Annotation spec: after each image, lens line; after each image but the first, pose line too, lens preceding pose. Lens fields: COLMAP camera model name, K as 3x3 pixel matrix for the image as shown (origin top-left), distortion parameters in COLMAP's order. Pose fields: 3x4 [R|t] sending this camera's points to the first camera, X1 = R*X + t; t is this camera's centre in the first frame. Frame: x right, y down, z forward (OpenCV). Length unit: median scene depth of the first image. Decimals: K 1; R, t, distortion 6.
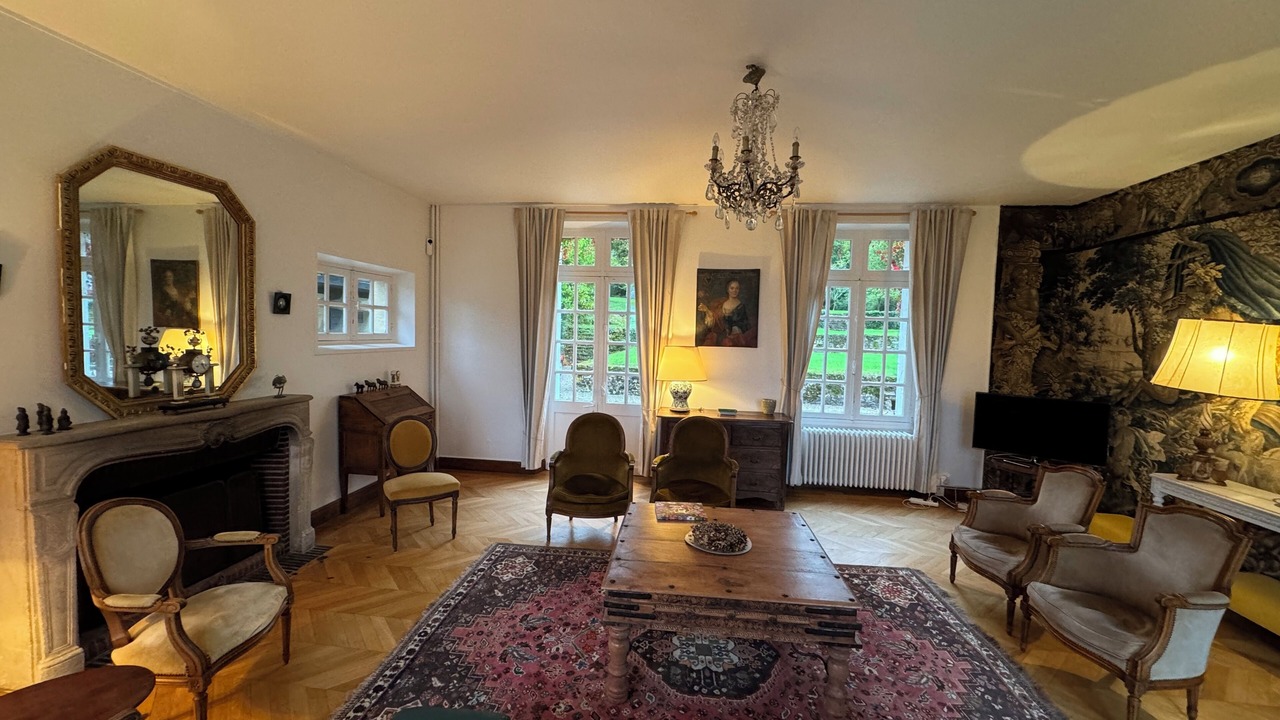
lens RADIAL K [[516.4, 0, 640.9], [0, 516.4, 362.9], [0, 0, 1]] dist [0.030083, 0.000412]
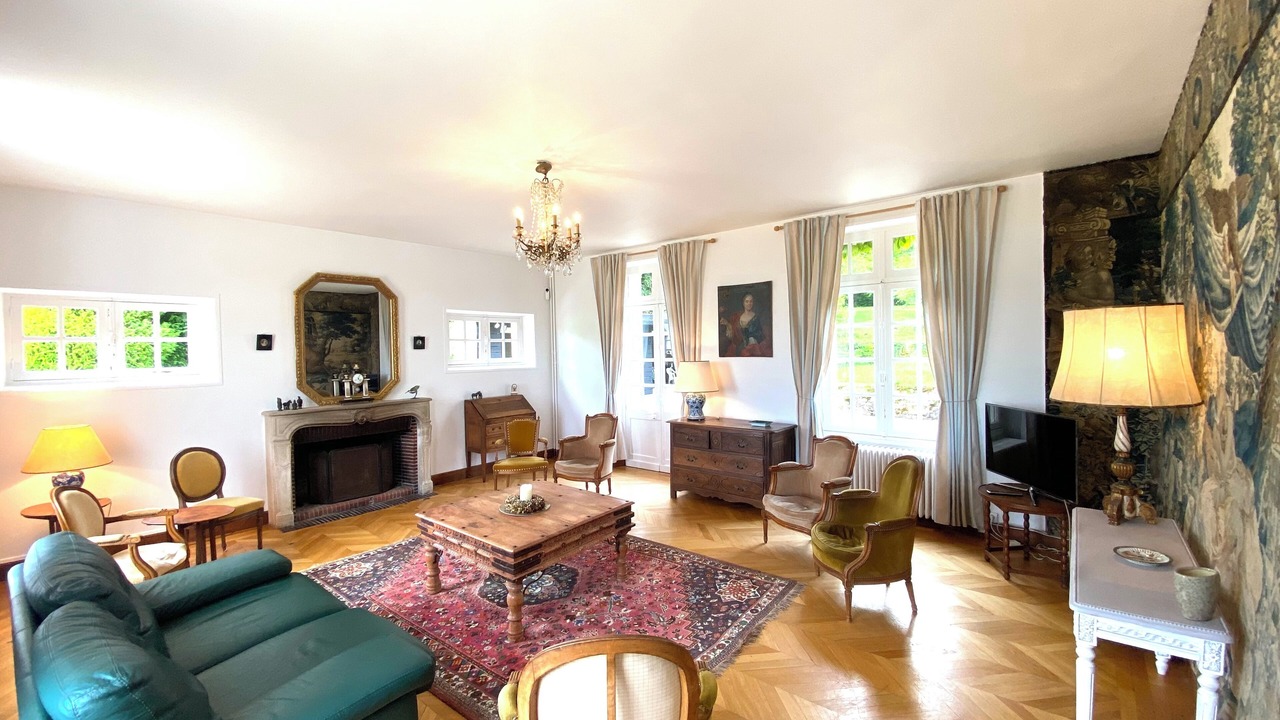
lens RADIAL K [[516.4, 0, 636.9], [0, 516.4, 358.5], [0, 0, 1]] dist [0.030083, 0.000412]
pose [[0.845424, -0.026933, -0.533417, 0.581876], [0.010215, 0.999360, -0.034270, 0.004808], [0.533999, 0.023524, 0.845158, 0.000582]]
